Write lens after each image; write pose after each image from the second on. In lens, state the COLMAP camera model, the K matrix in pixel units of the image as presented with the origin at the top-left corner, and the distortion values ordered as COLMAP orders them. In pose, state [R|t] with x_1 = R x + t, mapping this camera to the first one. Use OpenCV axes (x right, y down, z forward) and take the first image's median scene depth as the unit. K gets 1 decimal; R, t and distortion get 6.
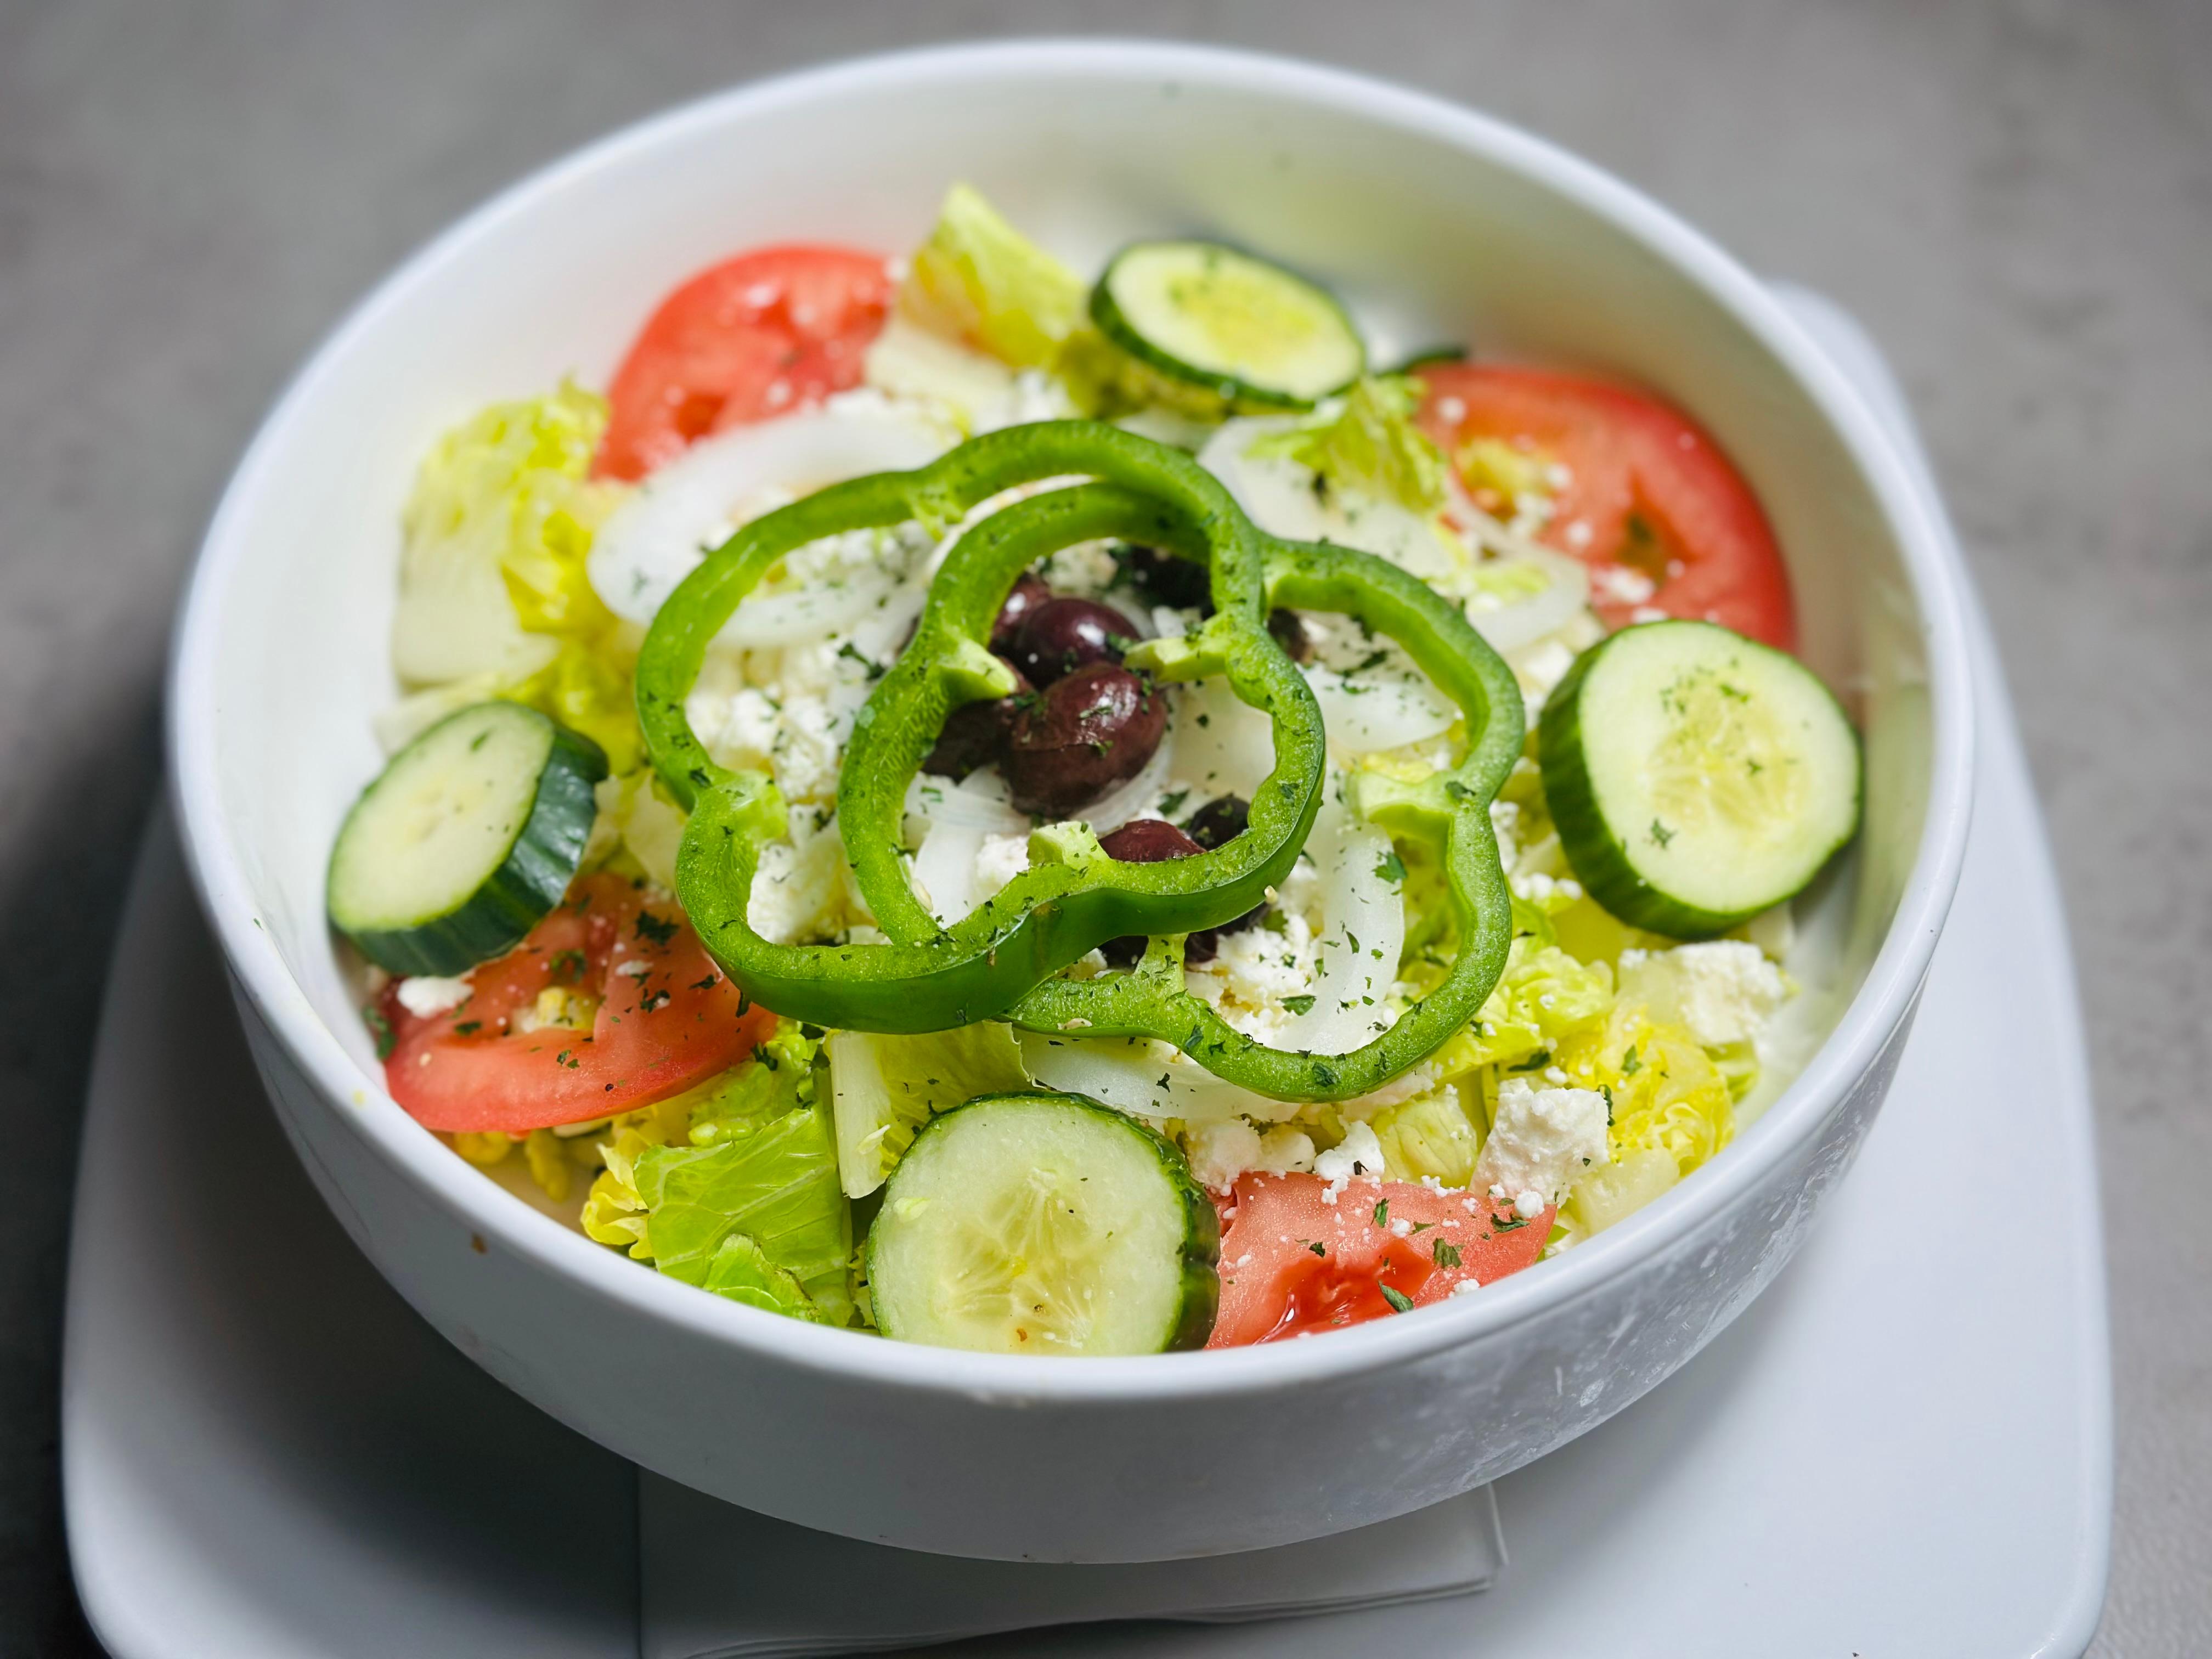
lens RADIAL K [[3478.8, 0, 1107.8], [0, 3478.8, 830.1], [0, 0, 1]] dist [0.127615, 0.000000]
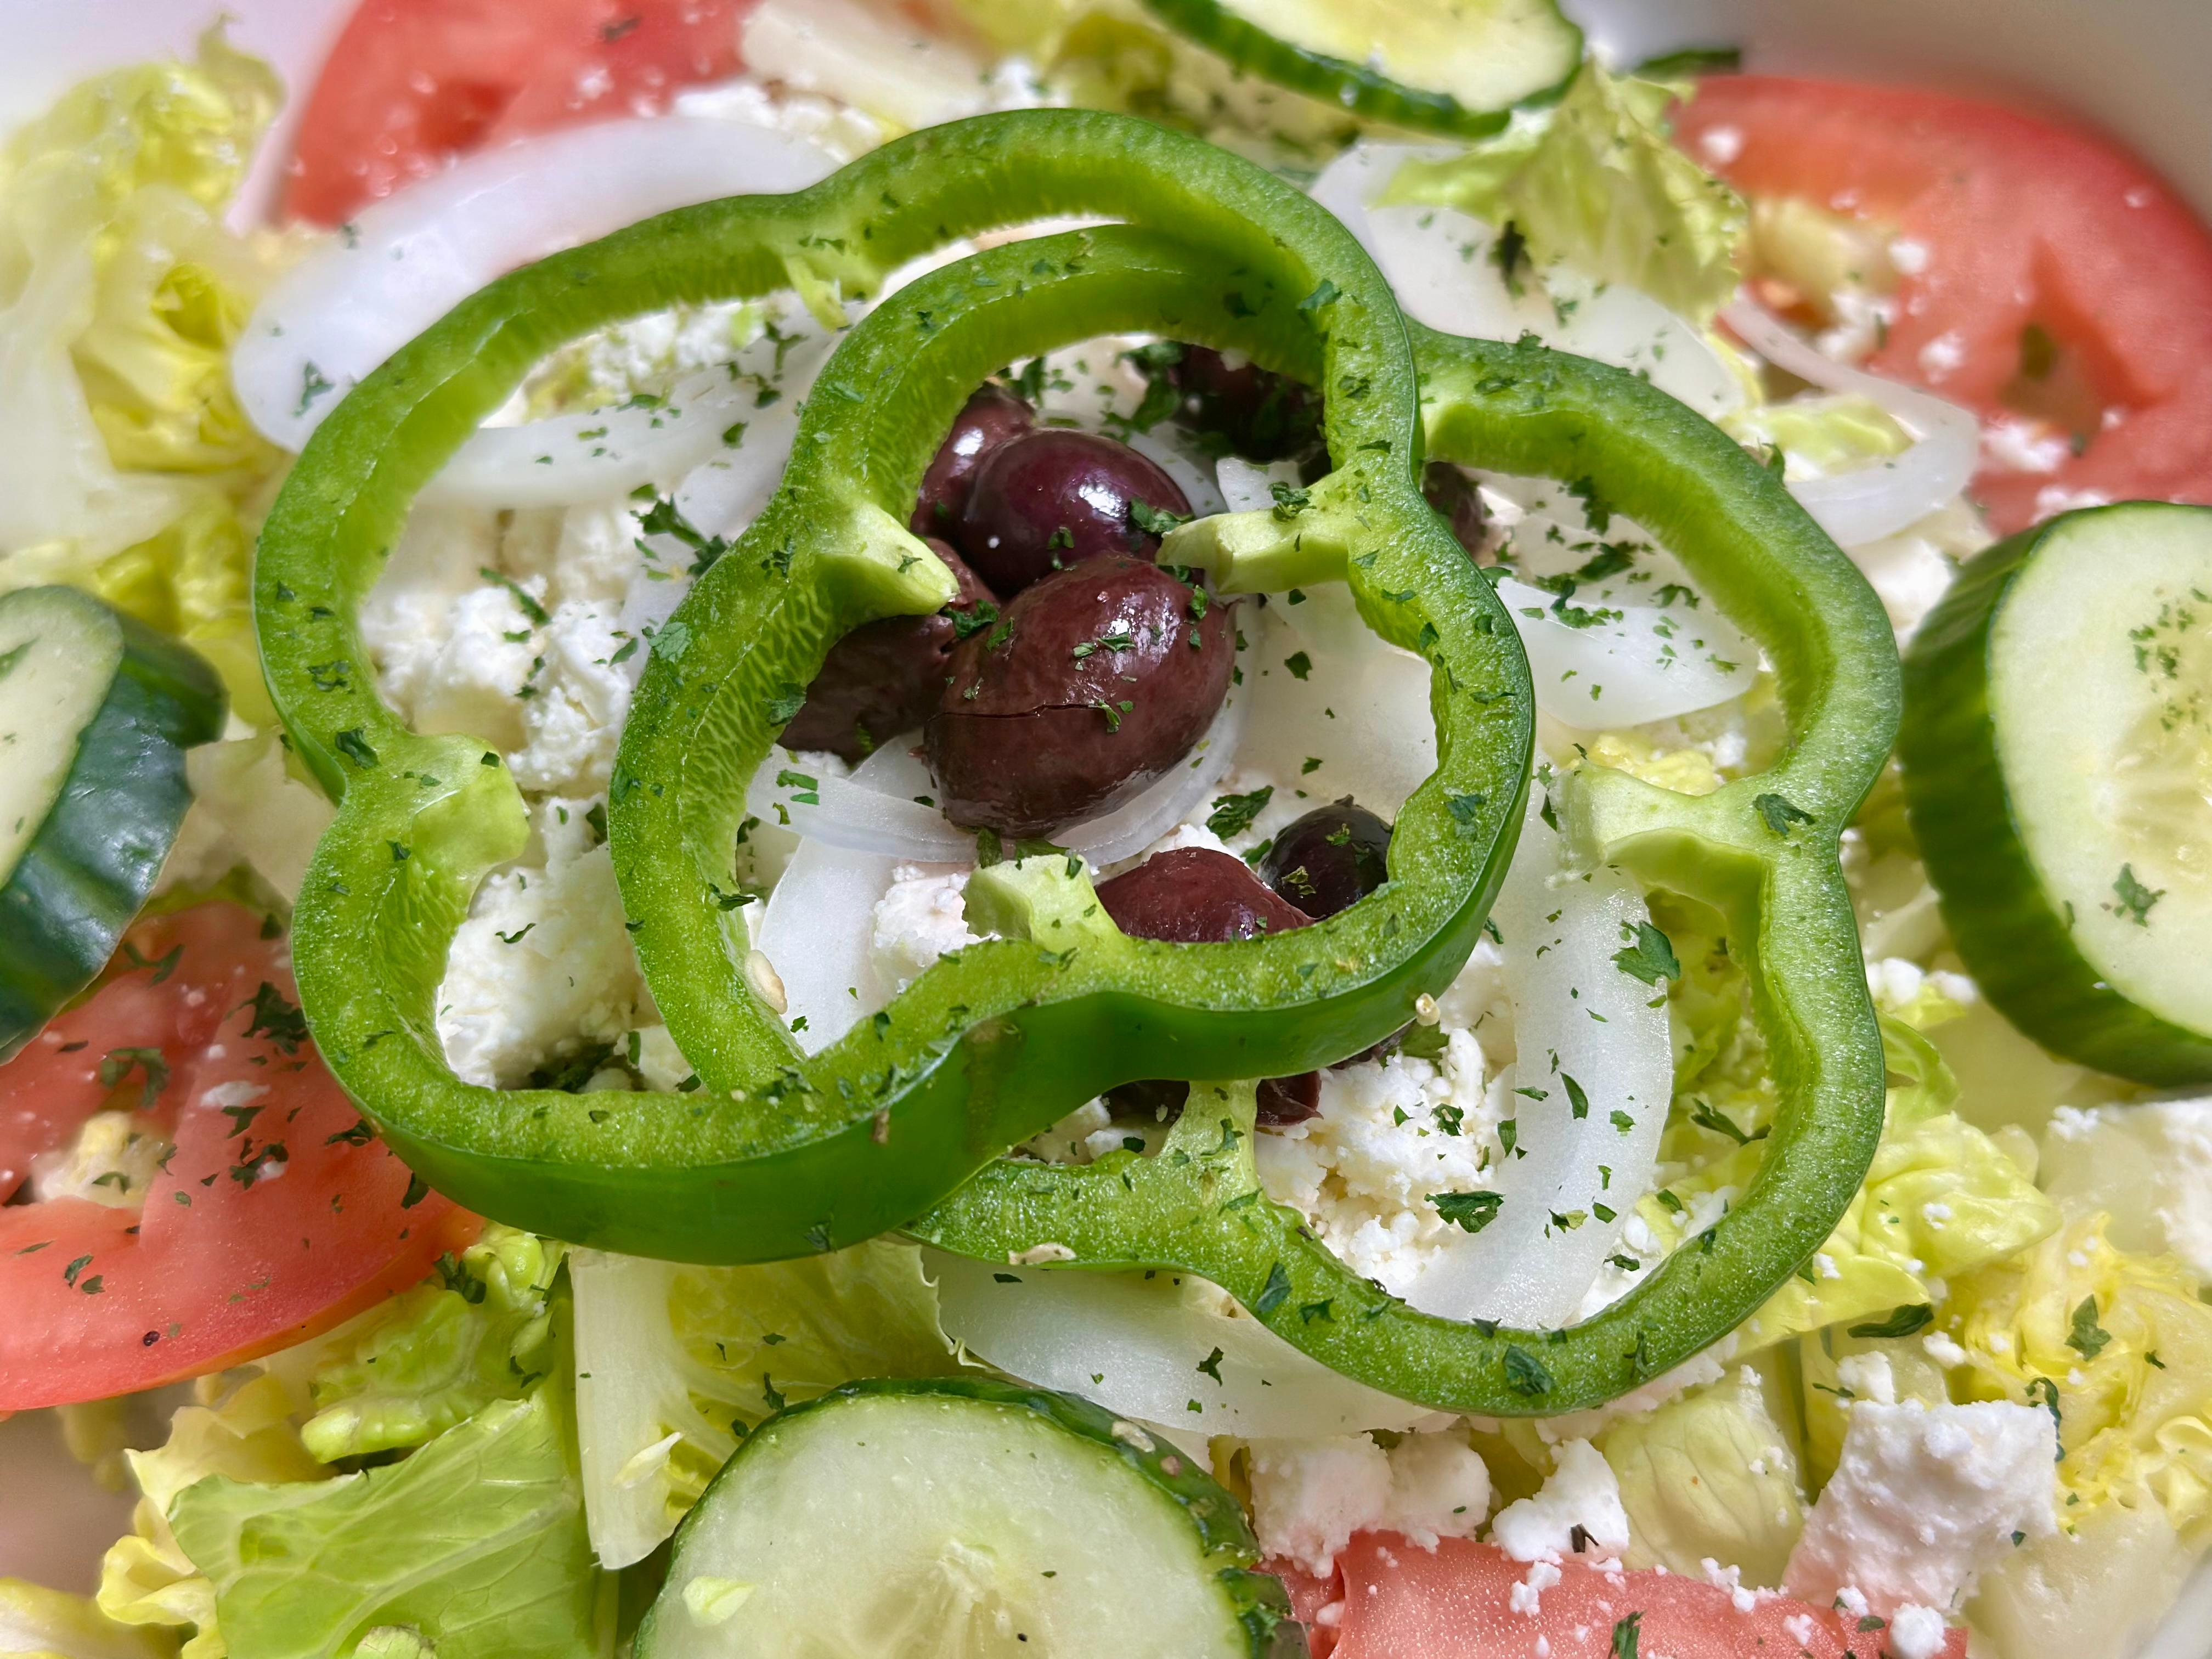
lens RADIAL K [[3478.8, 0, 1102.6], [0, 3478.8, 828.2], [0, 0, 1]] dist [0.127615, 0.000000]
pose [[0.999506, 0.029501, -0.010817, 0.003034], [-0.029141, 0.999061, 0.032057, -0.022878], [0.011753, -0.031726, 0.999427, 0.459755]]
